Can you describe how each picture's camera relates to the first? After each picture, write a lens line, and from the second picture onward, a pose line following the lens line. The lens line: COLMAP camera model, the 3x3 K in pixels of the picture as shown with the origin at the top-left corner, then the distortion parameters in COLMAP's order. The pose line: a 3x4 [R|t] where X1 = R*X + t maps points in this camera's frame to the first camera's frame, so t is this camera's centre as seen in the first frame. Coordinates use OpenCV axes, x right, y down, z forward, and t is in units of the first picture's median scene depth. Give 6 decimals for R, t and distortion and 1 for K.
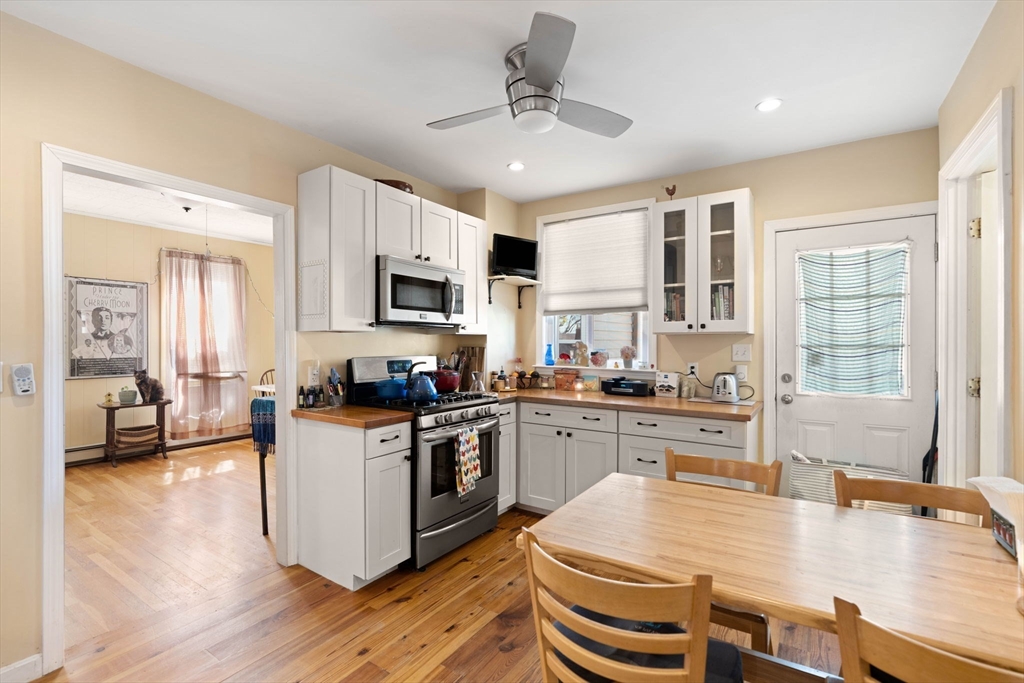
lens RADIAL K [[464.4, 0, 512.1], [0, 464.4, 347.9], [0, 0, 1]] dist [-0.008699, 0.003742]
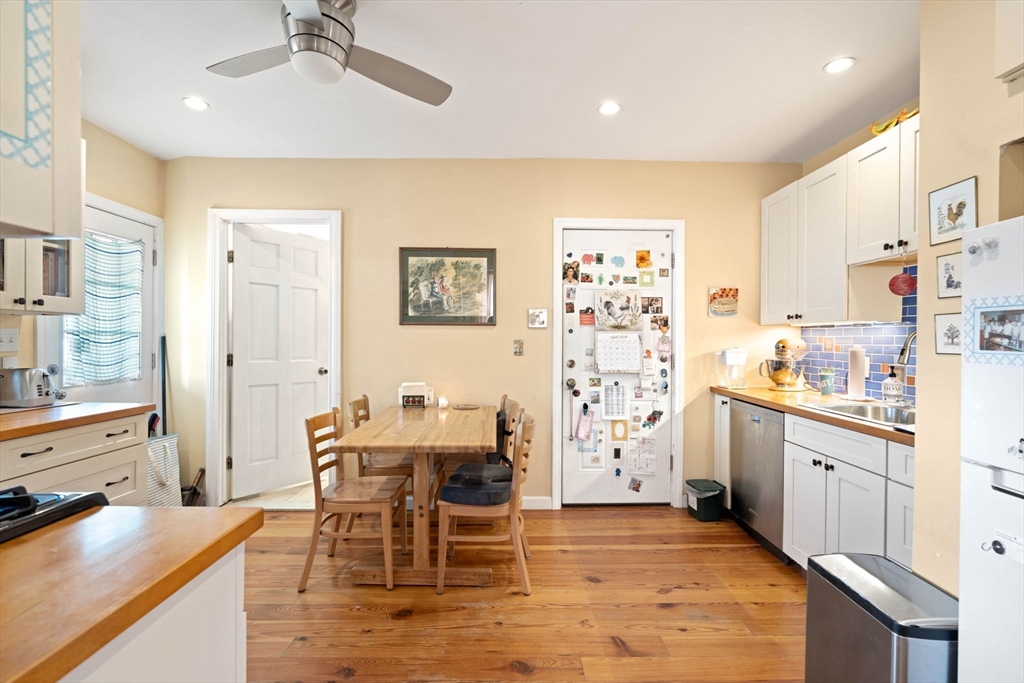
lens RADIAL K [[464.4, 0, 513.6], [0, 464.4, 348.0], [0, 0, 1]] dist [-0.008699, 0.003742]
pose [[-0.561747, -0.017456, 0.827125, -0.633581], [0.003139, 0.999725, 0.023231, 0.010027], [-0.827303, 0.015646, -0.561537, 0.853237]]
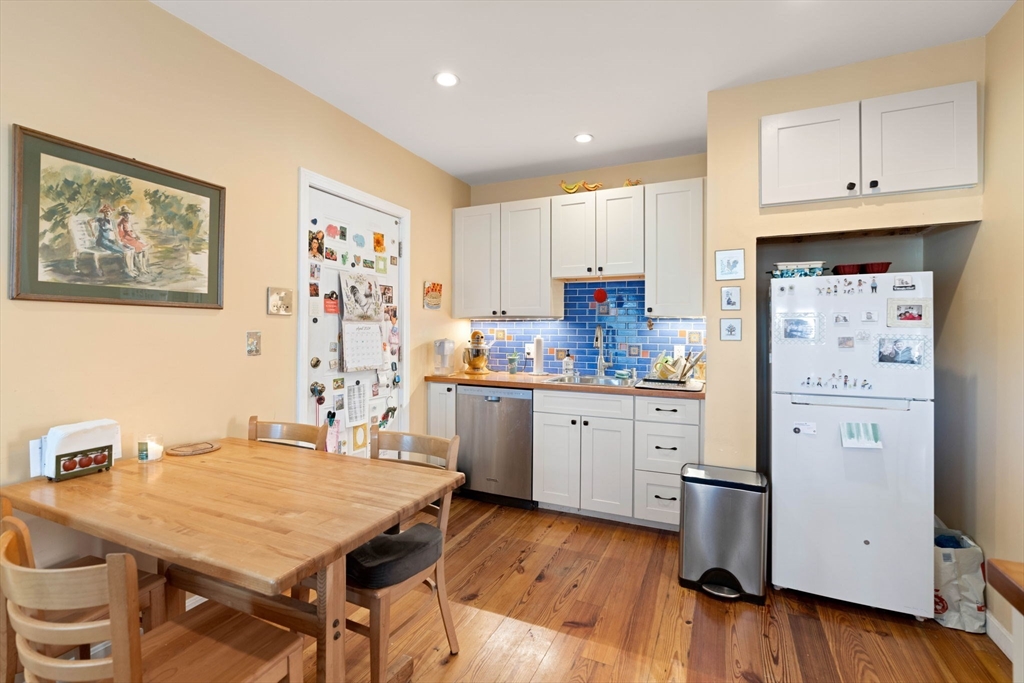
lens RADIAL K [[464.4, 0, 512.1], [0, 464.4, 333.4], [0, 0, 1]] dist [-0.008699, 0.003742]
pose [[-0.988879, -0.002927, -0.148691, 0.031199], [-0.004985, 0.999897, 0.013470, 0.005984], [0.148636, 0.014062, -0.988792, 1.027953]]
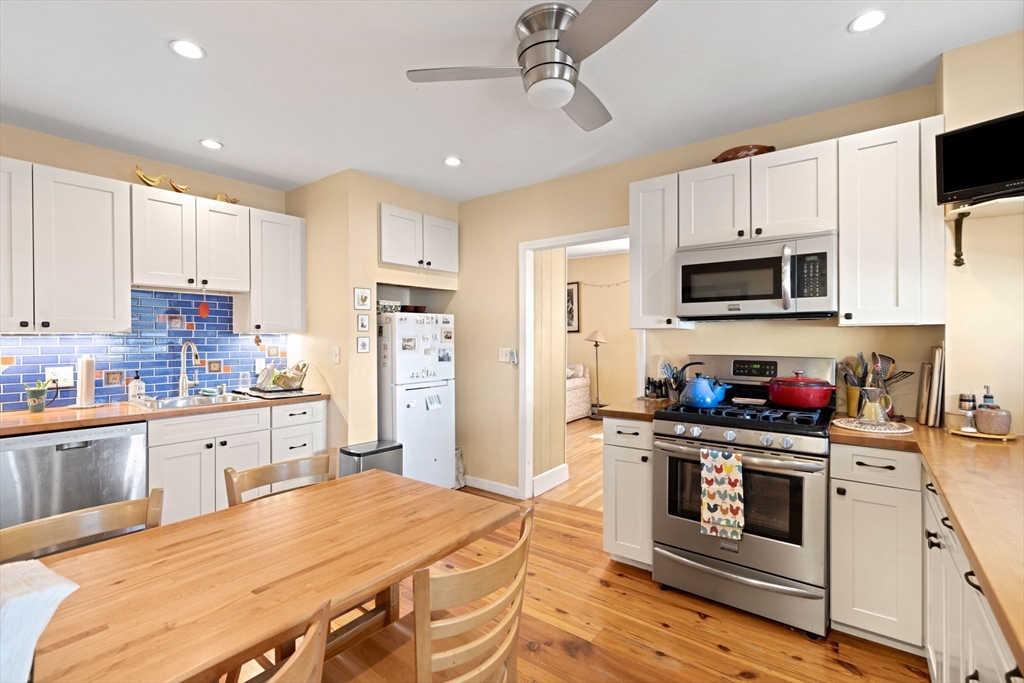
lens RADIAL K [[464.4, 0, 513.7], [0, 464.4, 342.0], [0, 0, 1]] dist [-0.008699, 0.003742]
pose [[-0.070232, 0.010169, -0.997479, 0.685762], [-0.005332, 0.999930, 0.010570, -0.014390], [0.997516, 0.006061, -0.070173, 0.714042]]
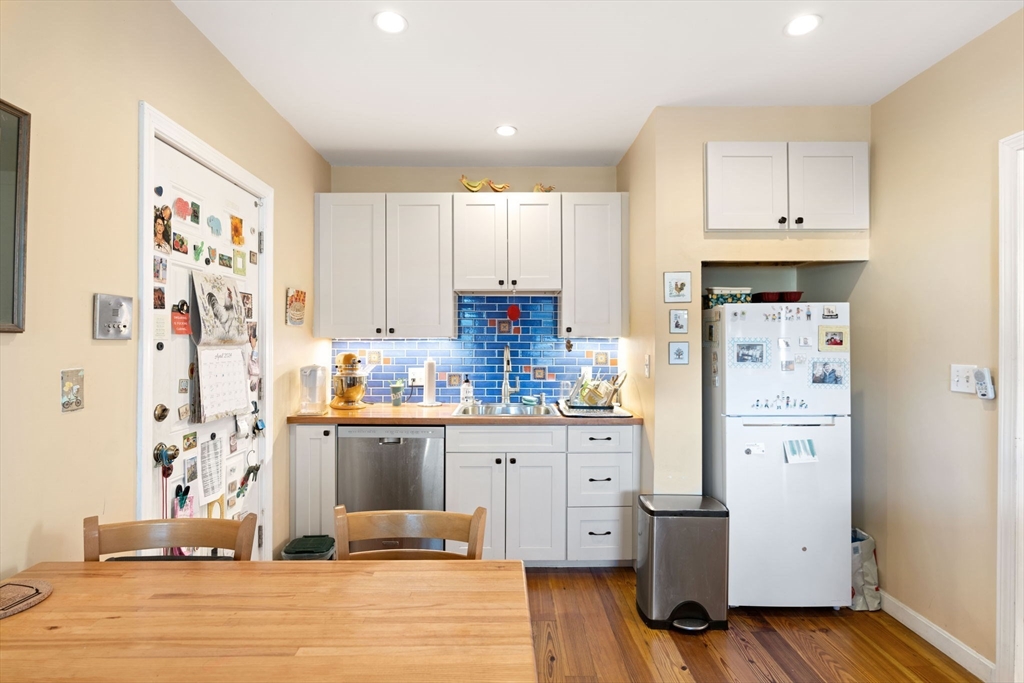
lens RADIAL K [[510.9, 0, 511.0], [0, 510.9, 342.9], [0, 0, 1]] dist [-0.009017, 0.003559]
pose [[-0.830626, 0.001414, -0.556828, 0.272841], [-0.003481, 0.999964, 0.007732, -0.016586], [0.556819, 0.008360, -0.830592, 0.838443]]
